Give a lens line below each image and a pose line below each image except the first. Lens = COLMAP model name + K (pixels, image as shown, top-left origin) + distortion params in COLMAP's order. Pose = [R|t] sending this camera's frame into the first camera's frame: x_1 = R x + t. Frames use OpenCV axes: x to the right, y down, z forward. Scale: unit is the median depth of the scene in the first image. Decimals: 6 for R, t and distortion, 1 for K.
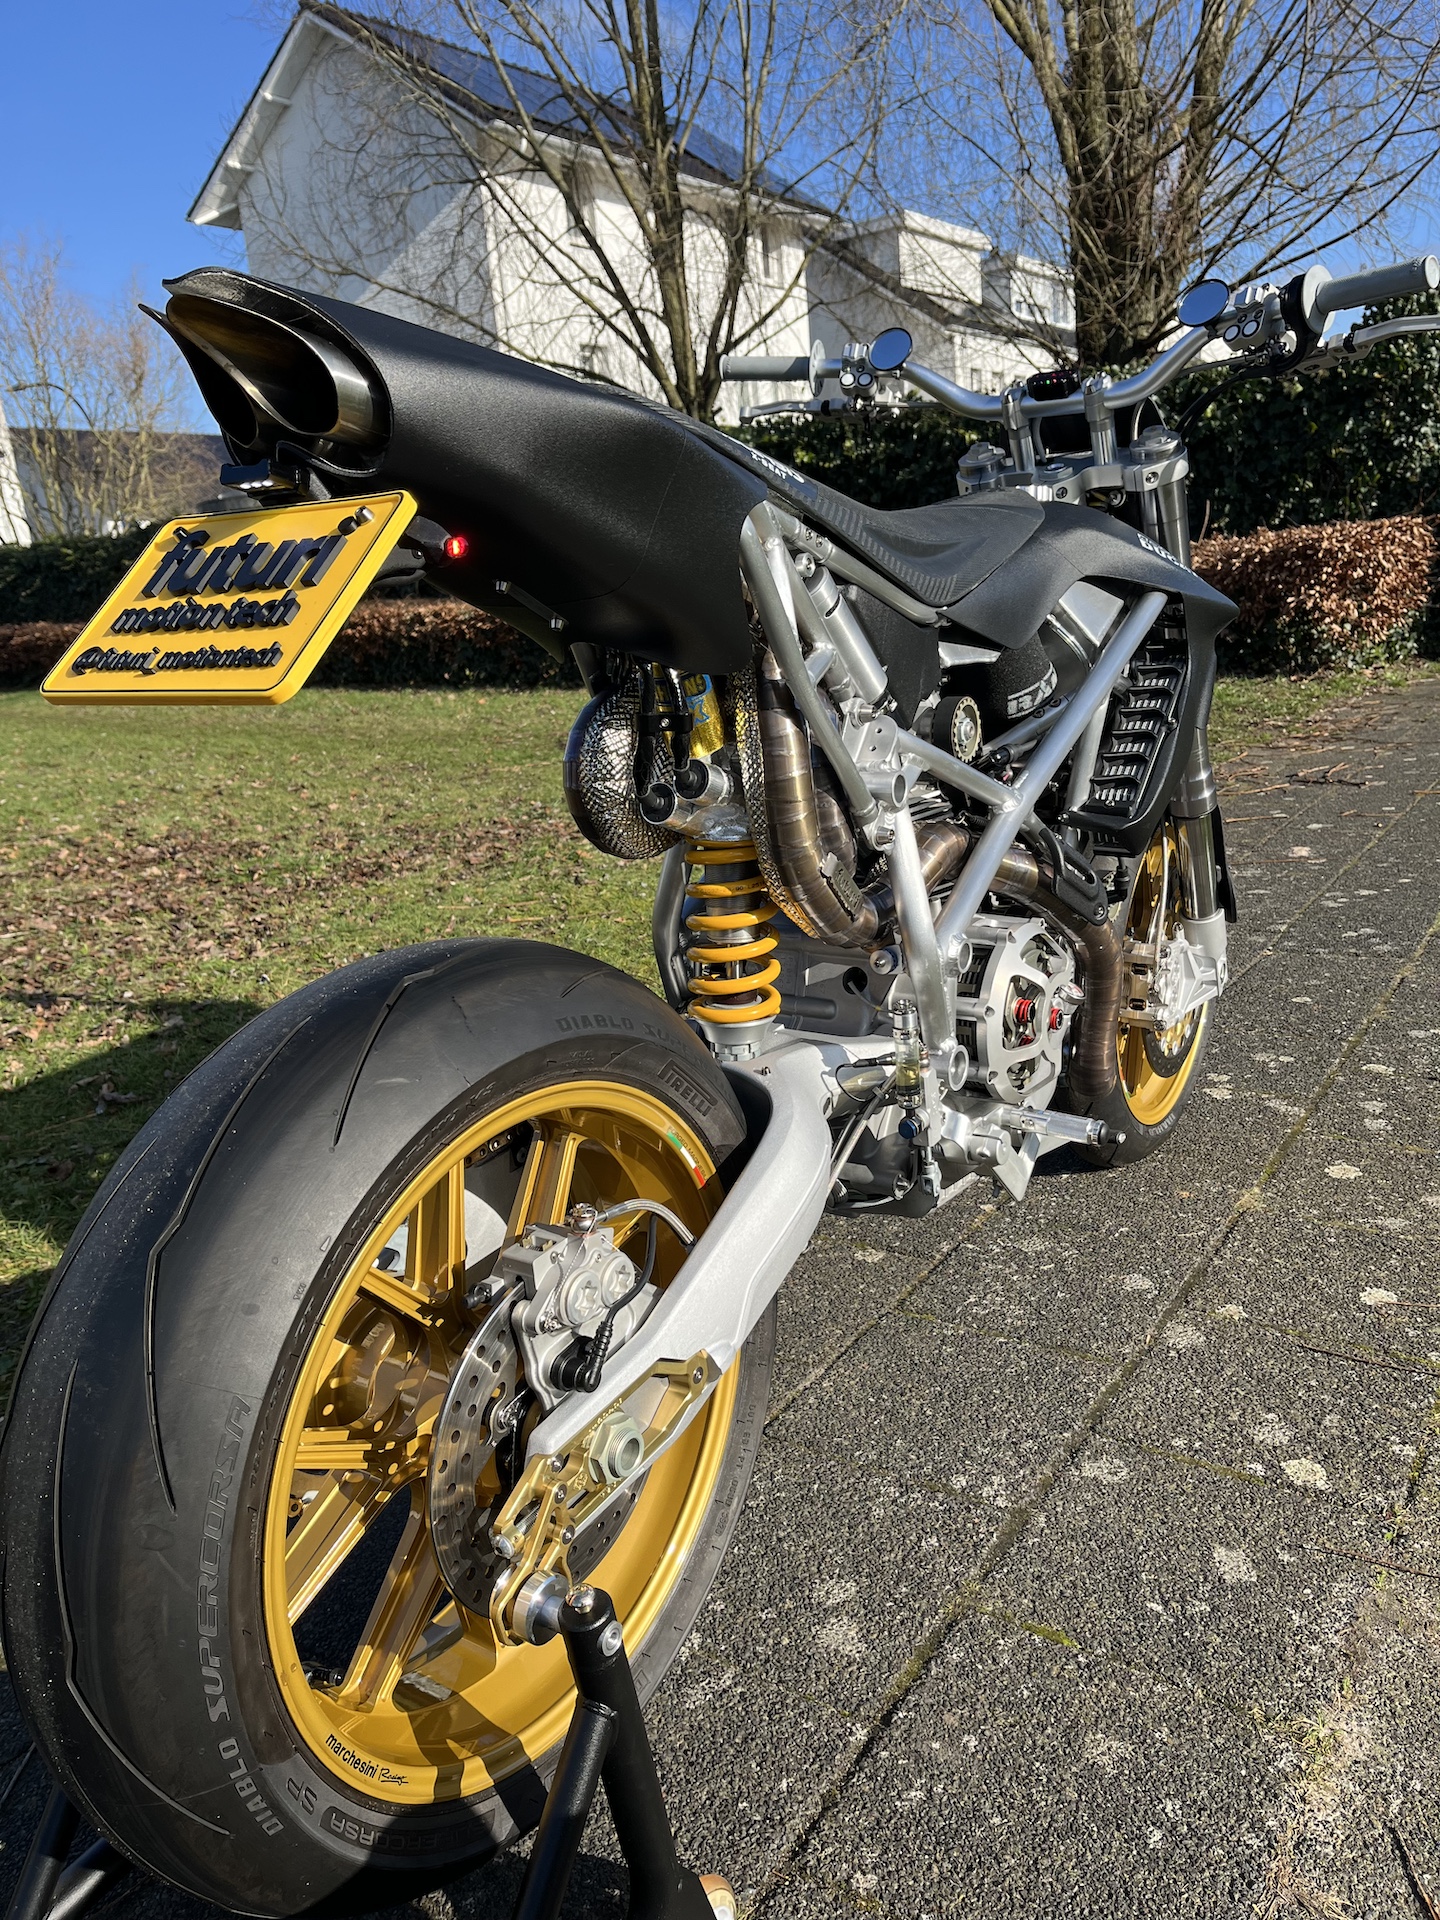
lens RADIAL K [[1458.8, 0, 745.5], [0, 1458.8, 969.6], [0, 0, 1]] dist [0.025159, 0.008637]
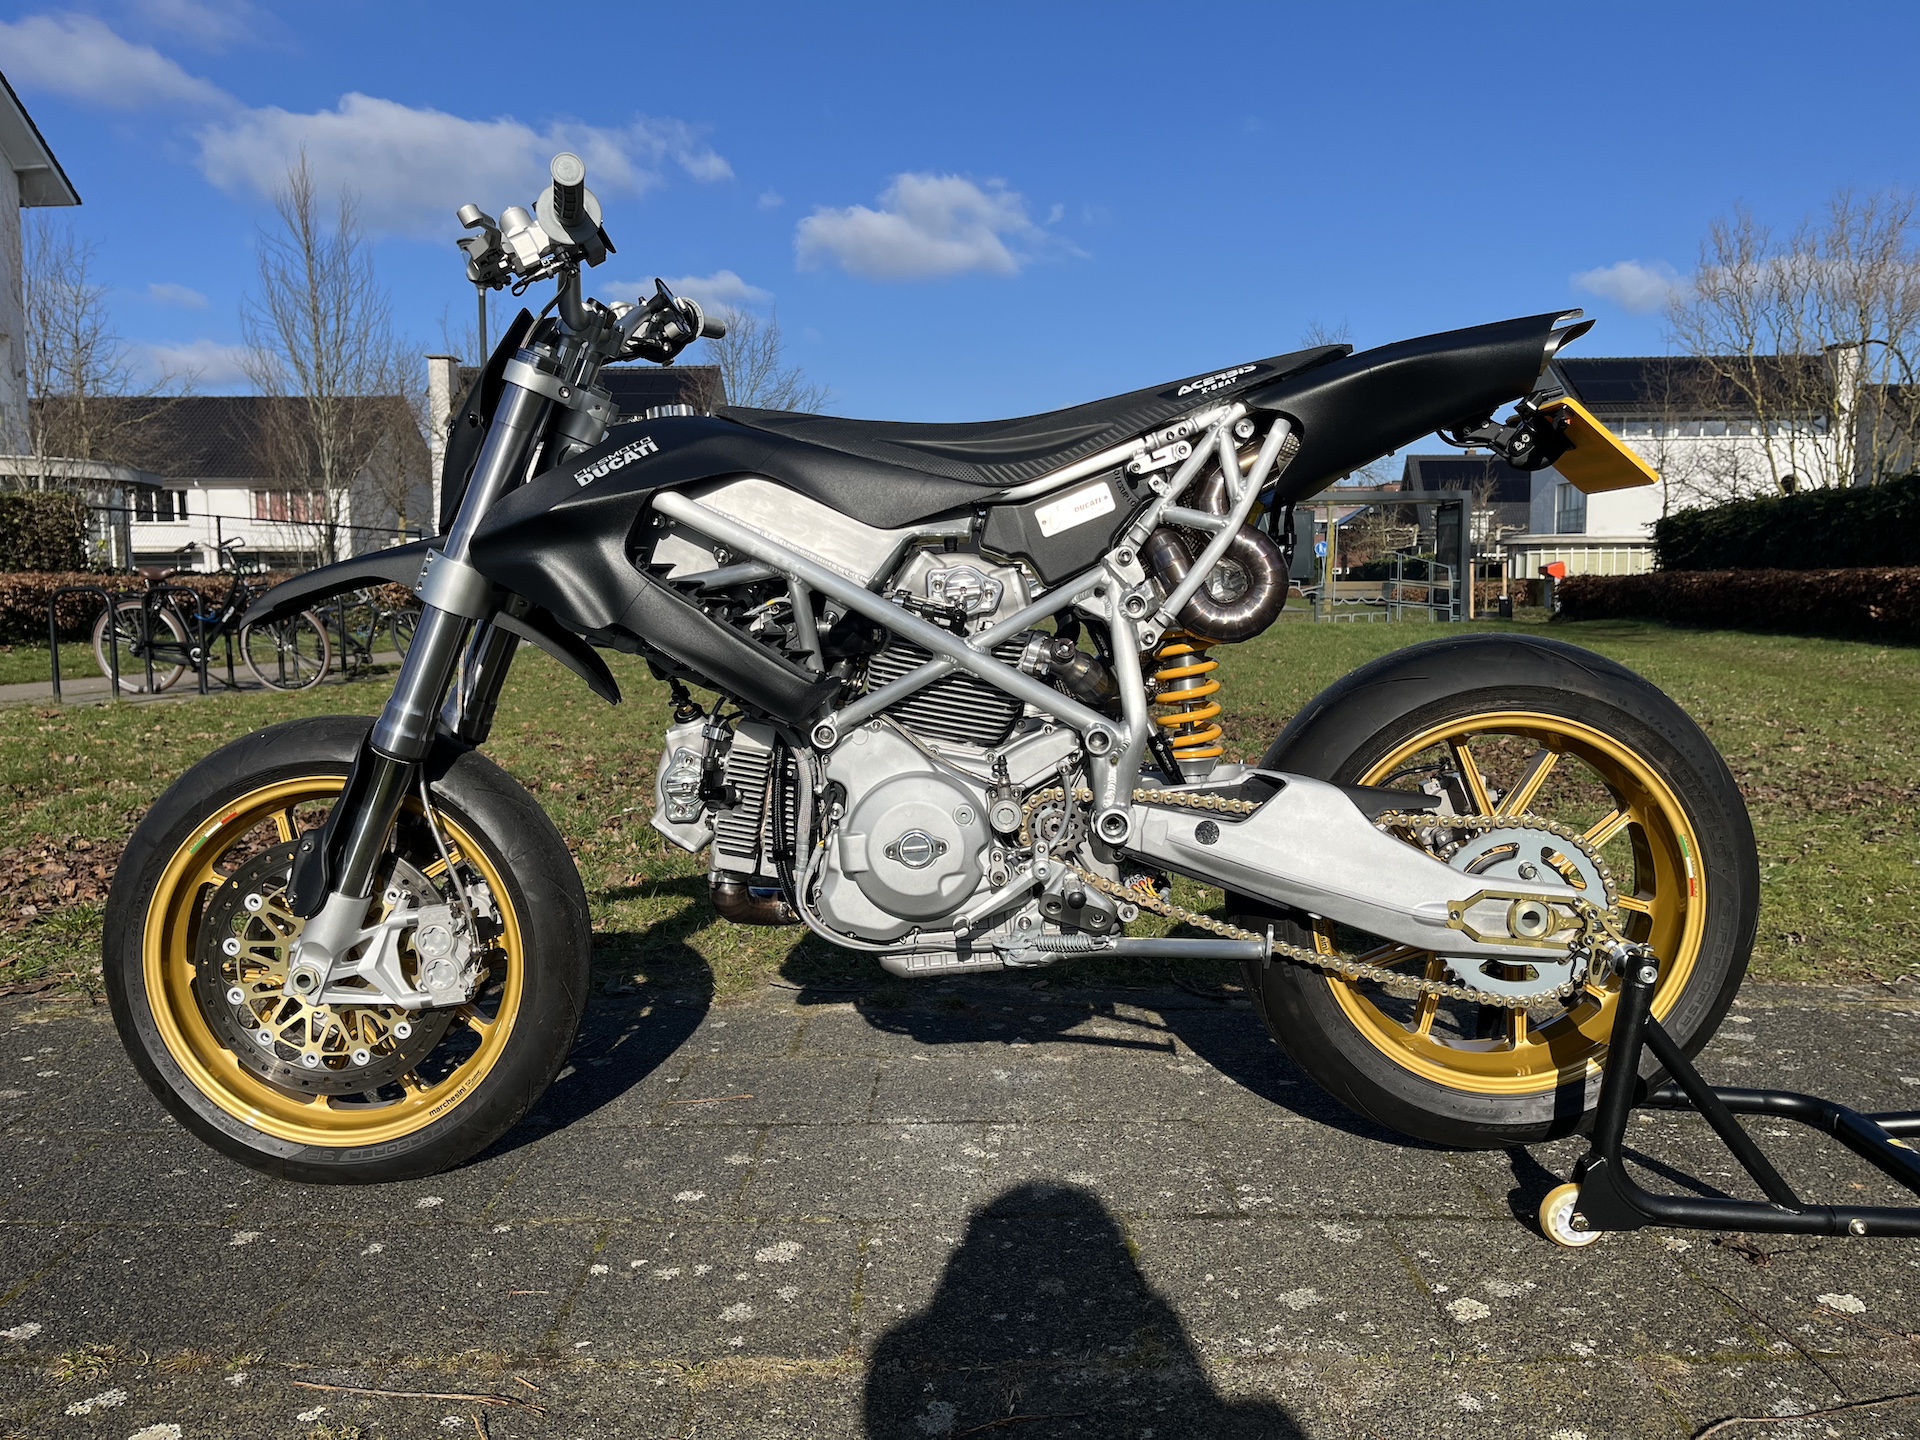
lens RADIAL K [[1458.5, 0, 966.5], [0, 1458.5, 703.0], [0, 0, 1]] dist [0.020973, 0.001382]
pose [[0.546220, 0.140097, -0.825843, 0.942679], [-0.256472, 0.966535, -0.005669, 0.022786], [0.797412, 0.214902, 0.563871, 0.034448]]
